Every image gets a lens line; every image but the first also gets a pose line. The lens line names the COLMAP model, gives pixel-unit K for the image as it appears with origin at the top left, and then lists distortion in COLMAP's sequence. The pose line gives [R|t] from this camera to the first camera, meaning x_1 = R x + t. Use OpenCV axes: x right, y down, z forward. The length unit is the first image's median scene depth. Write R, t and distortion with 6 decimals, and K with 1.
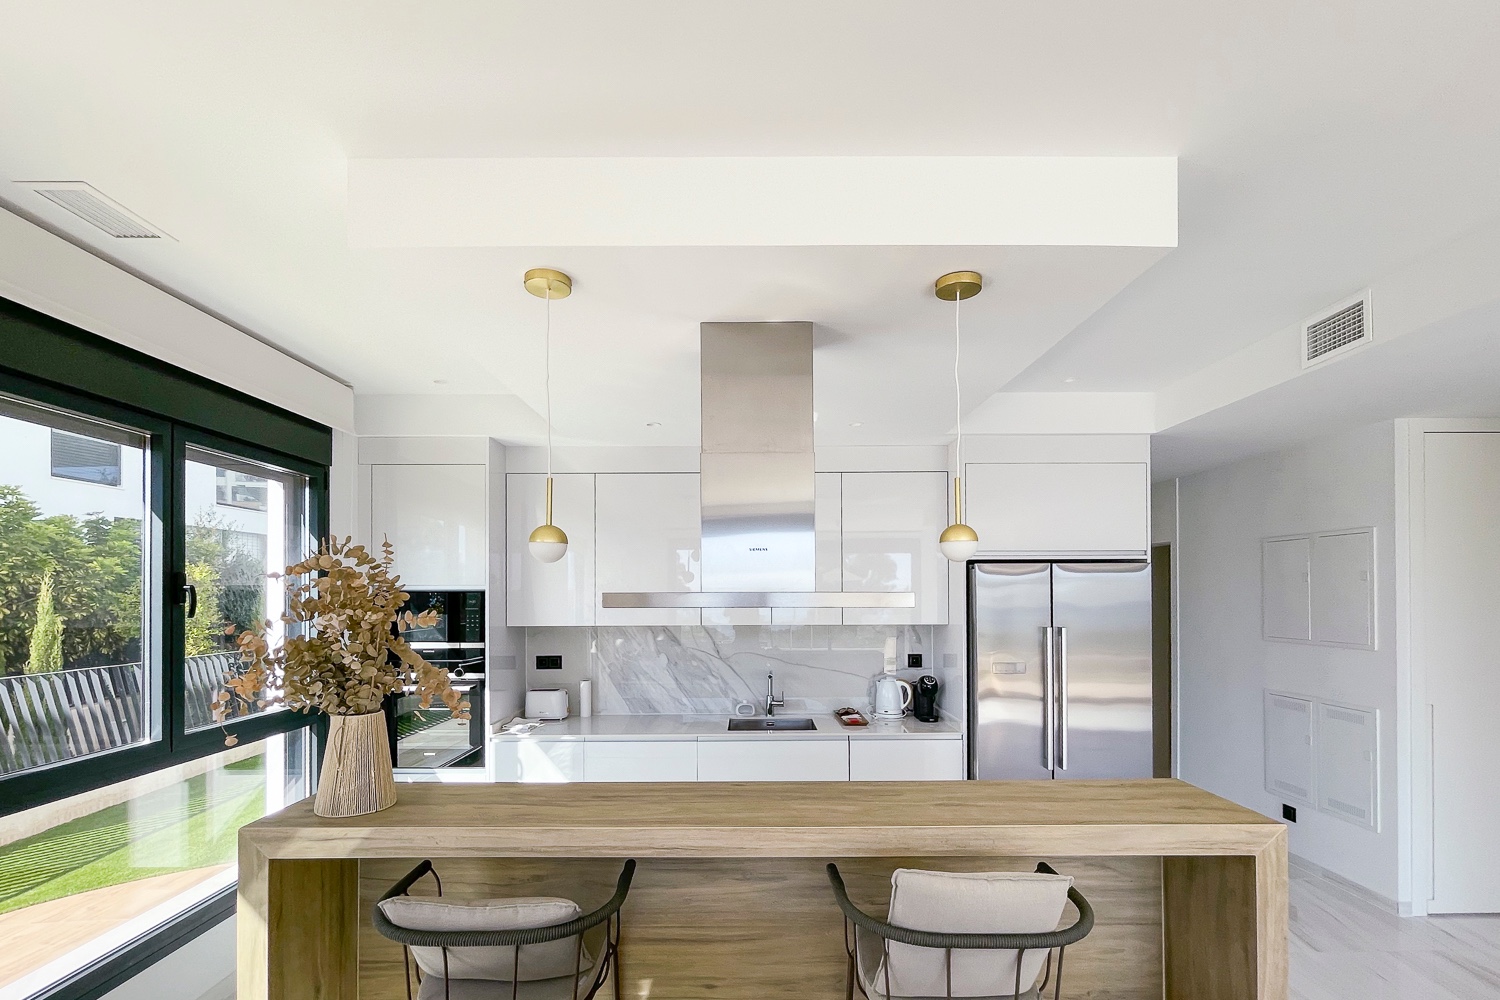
lens RADIAL K [[601.4, 0, 687.2], [0, 601.4, 584.0], [0, 0, 1]] dist [0.002218, 0.000166]
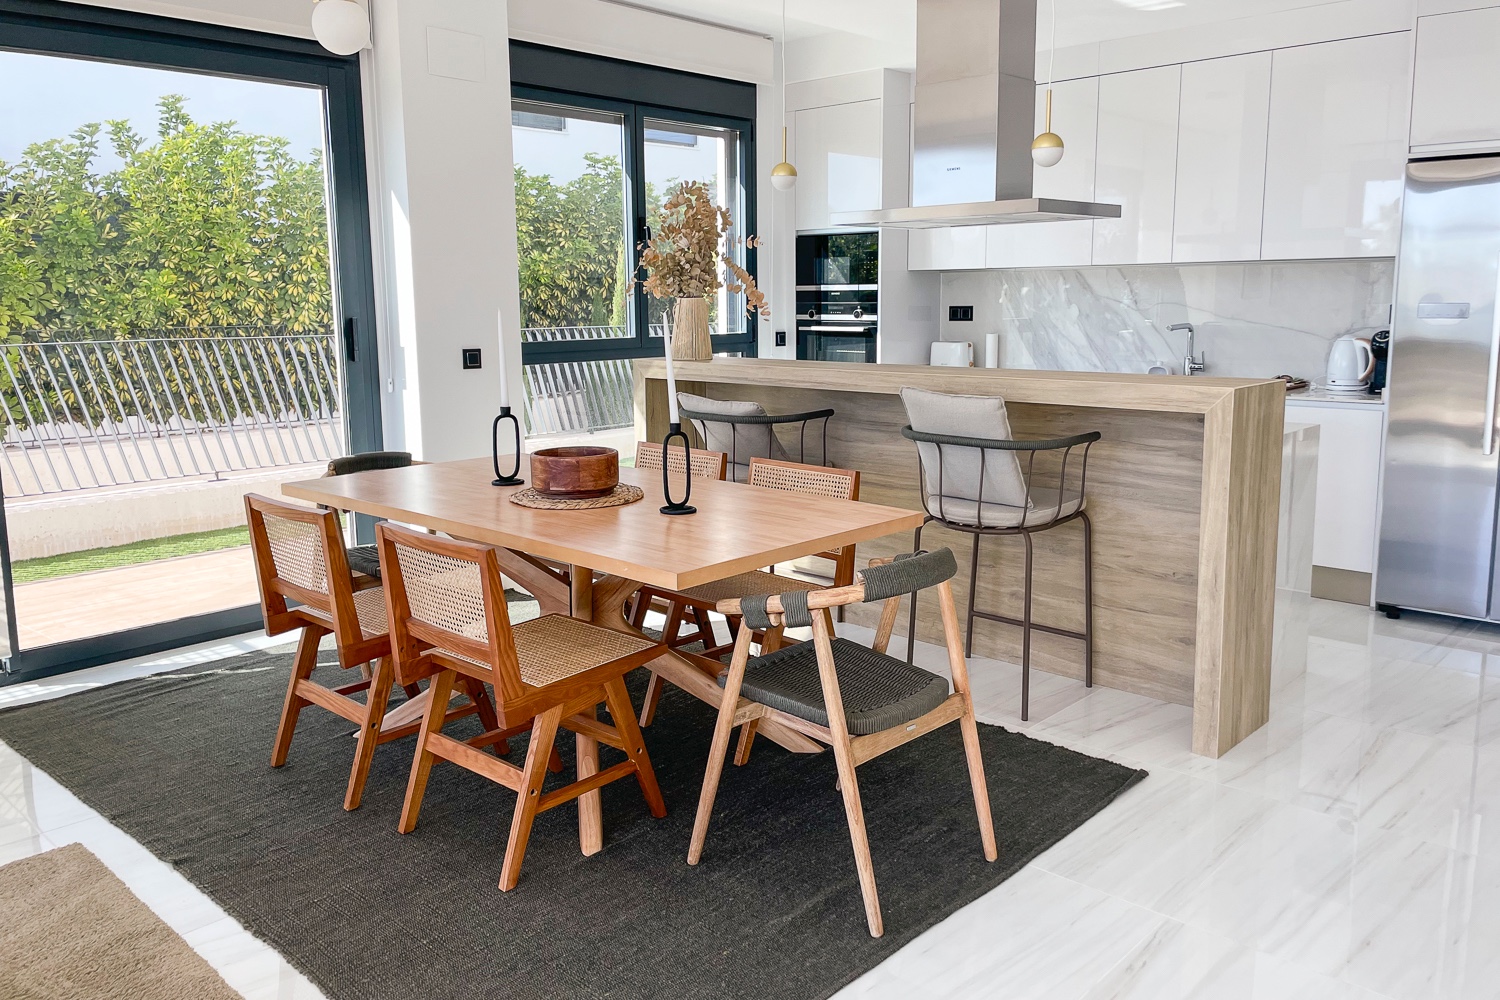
lens RADIAL K [[1186.5, 0, 773.9], [0, 1186.5, 495.0], [0, 0, 1]] dist [0.097710, -0.151323]
pose [[0.725041, 0.112558, -0.679445, 1.017405], [0.008966, 0.984928, 0.172733, 0.106538], [0.688647, -0.131330, 0.713104, -0.646271]]
